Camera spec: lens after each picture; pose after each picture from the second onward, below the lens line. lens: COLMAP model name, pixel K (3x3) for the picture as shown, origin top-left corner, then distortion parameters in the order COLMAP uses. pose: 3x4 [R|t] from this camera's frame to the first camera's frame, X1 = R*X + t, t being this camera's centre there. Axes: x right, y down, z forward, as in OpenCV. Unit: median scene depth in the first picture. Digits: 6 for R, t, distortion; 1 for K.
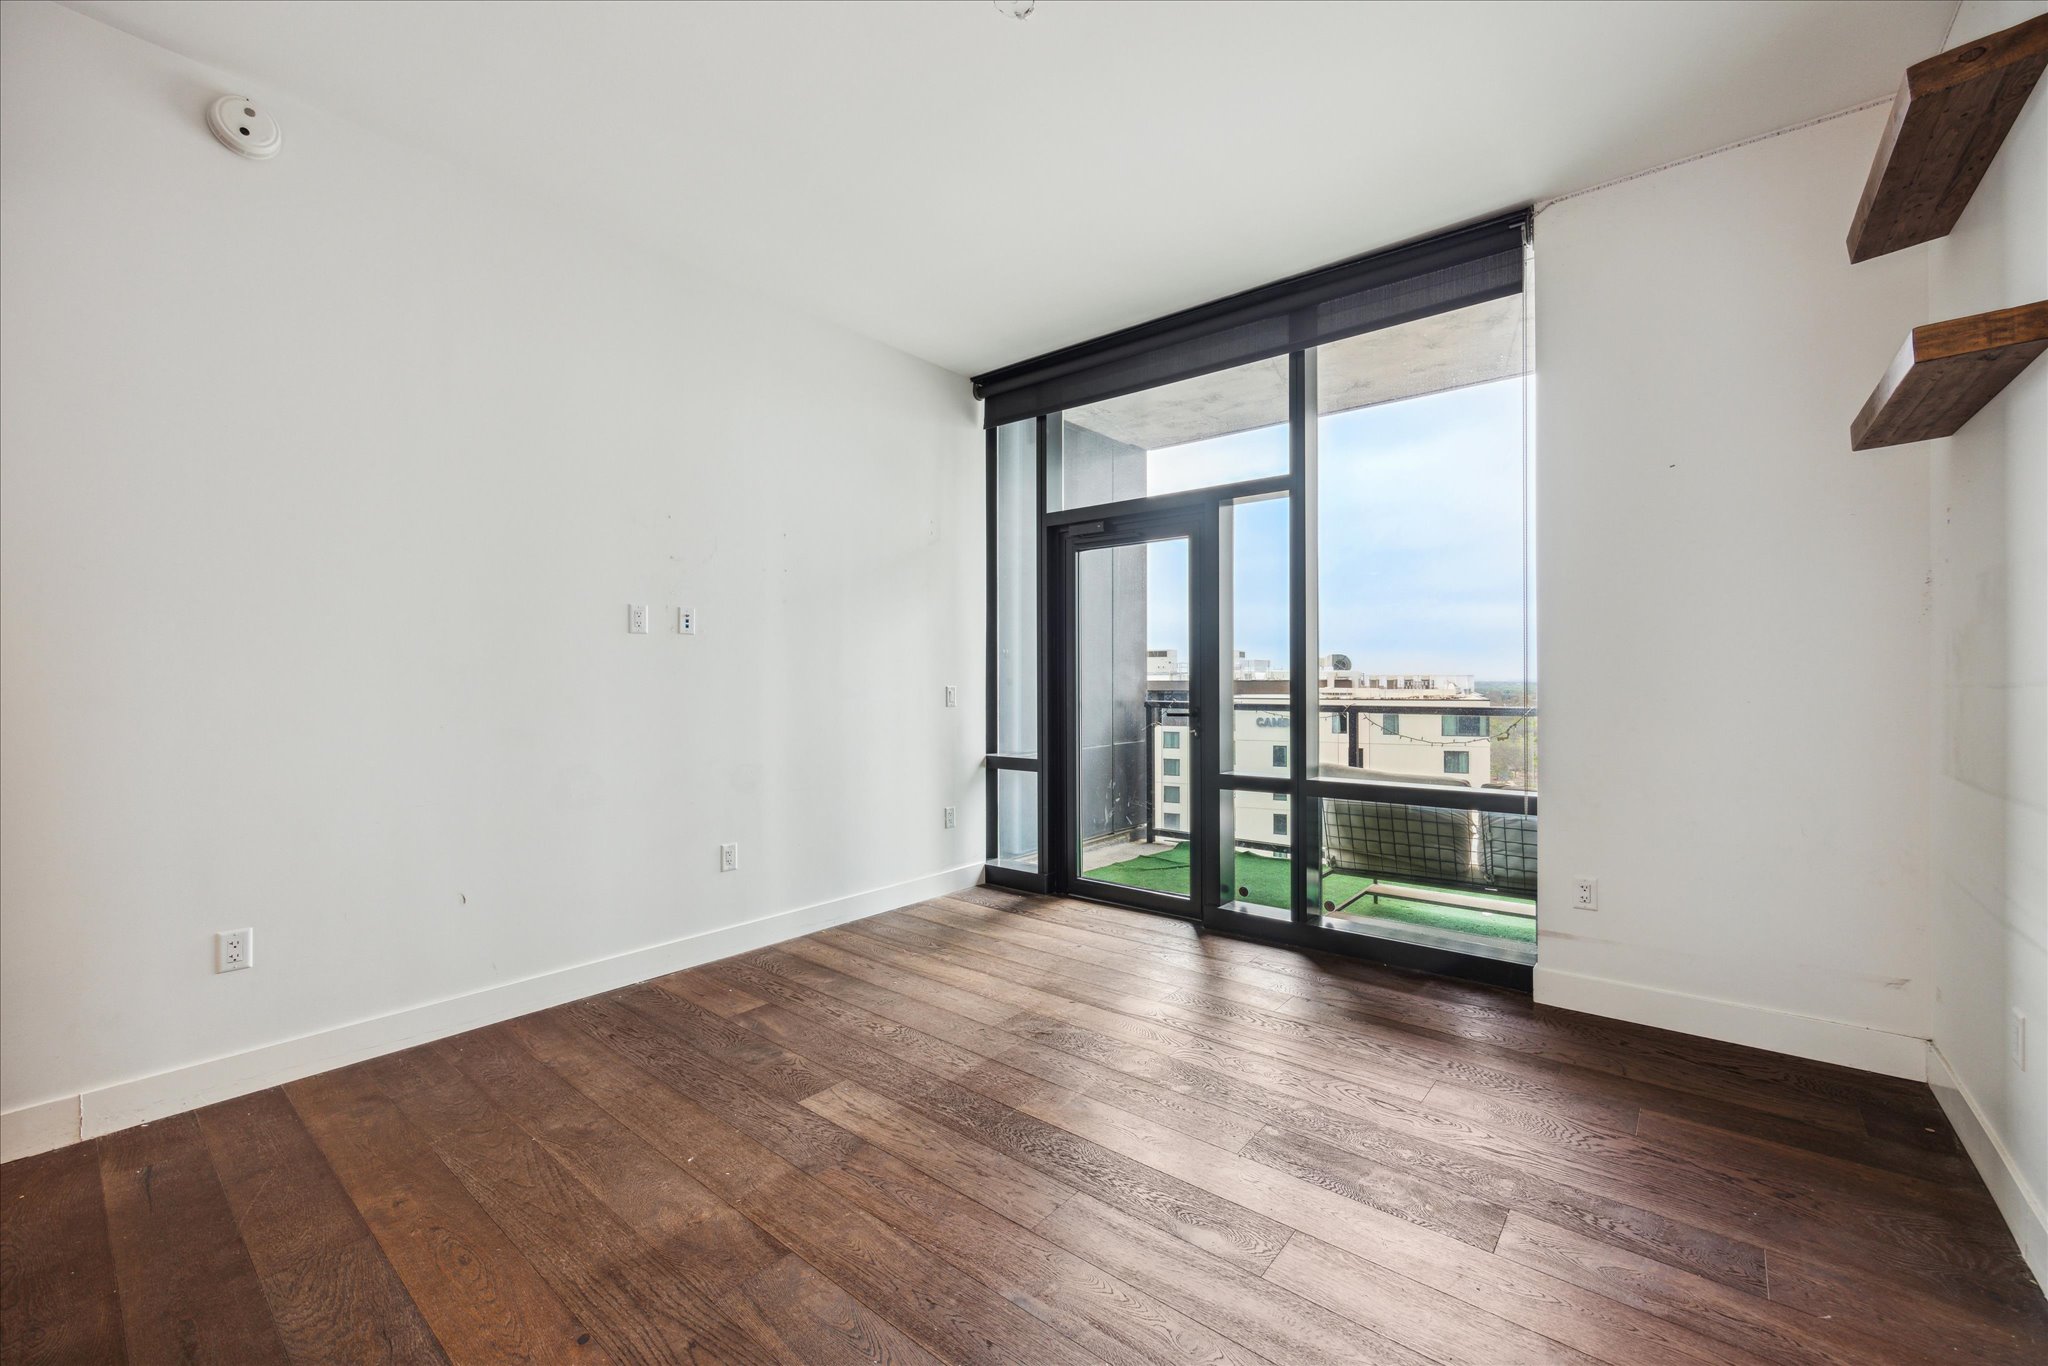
lens RADIAL K [[822.4, 0, 1027.9], [0, 822.4, 673.9], [0, 0, 1]] dist [0.000174, -0.000090]
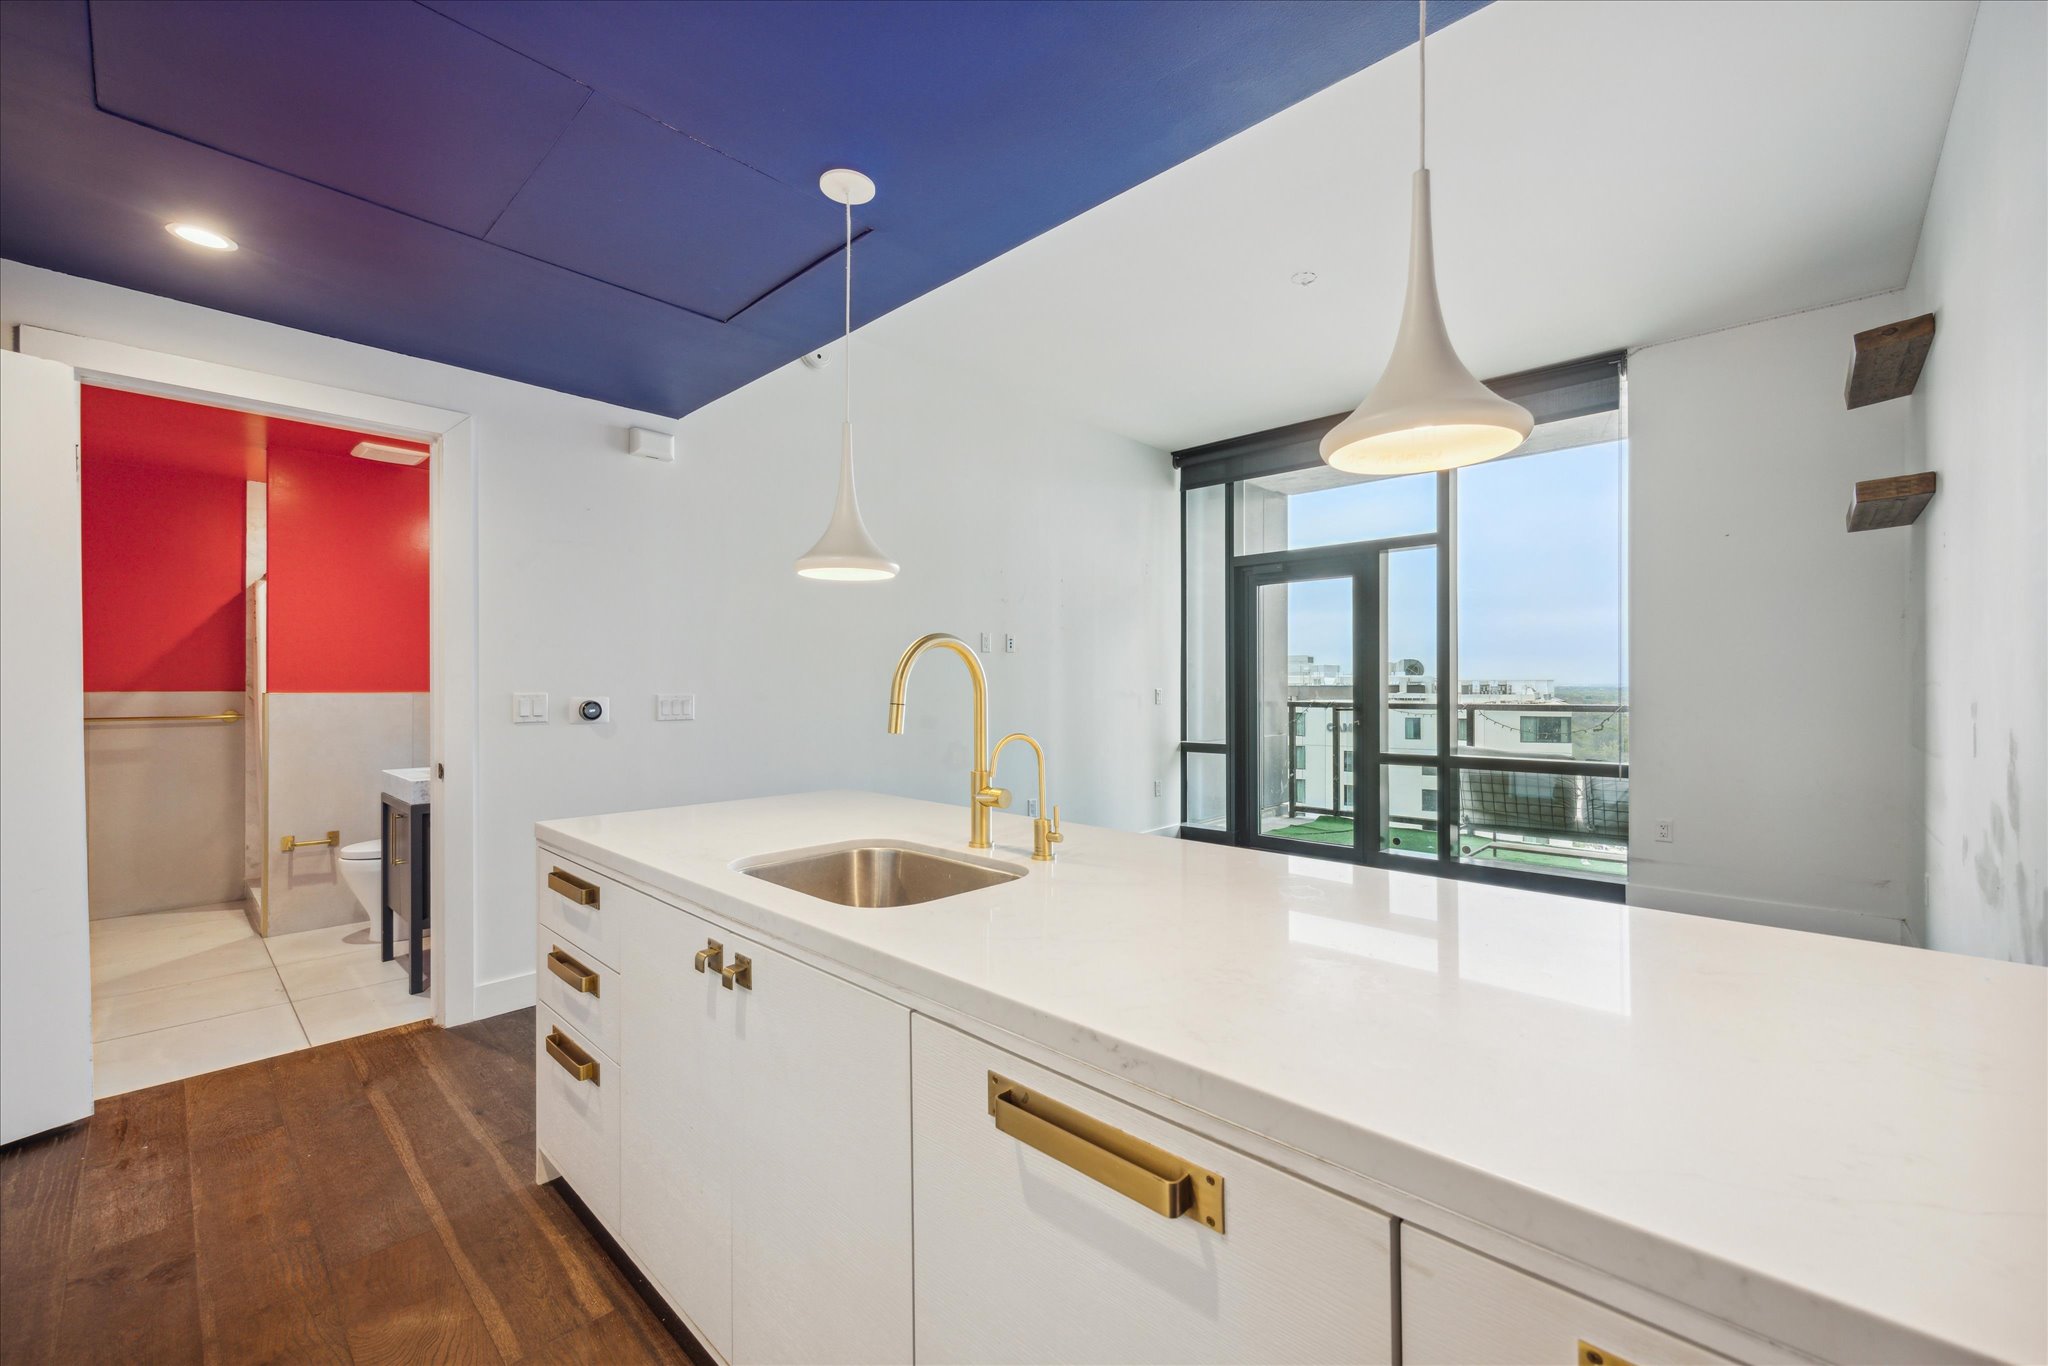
lens RADIAL K [[827.3, 0, 1024.0], [0, 827.3, 683.0], [0, 0, 1]] dist [0.007212, 0.000021]
pose [[0.997490, -0.001326, -0.070797, -0.243701], [0.001613, 0.999991, 0.004001, 0.000568], [0.070791, -0.004105, 0.997483, -0.383043]]
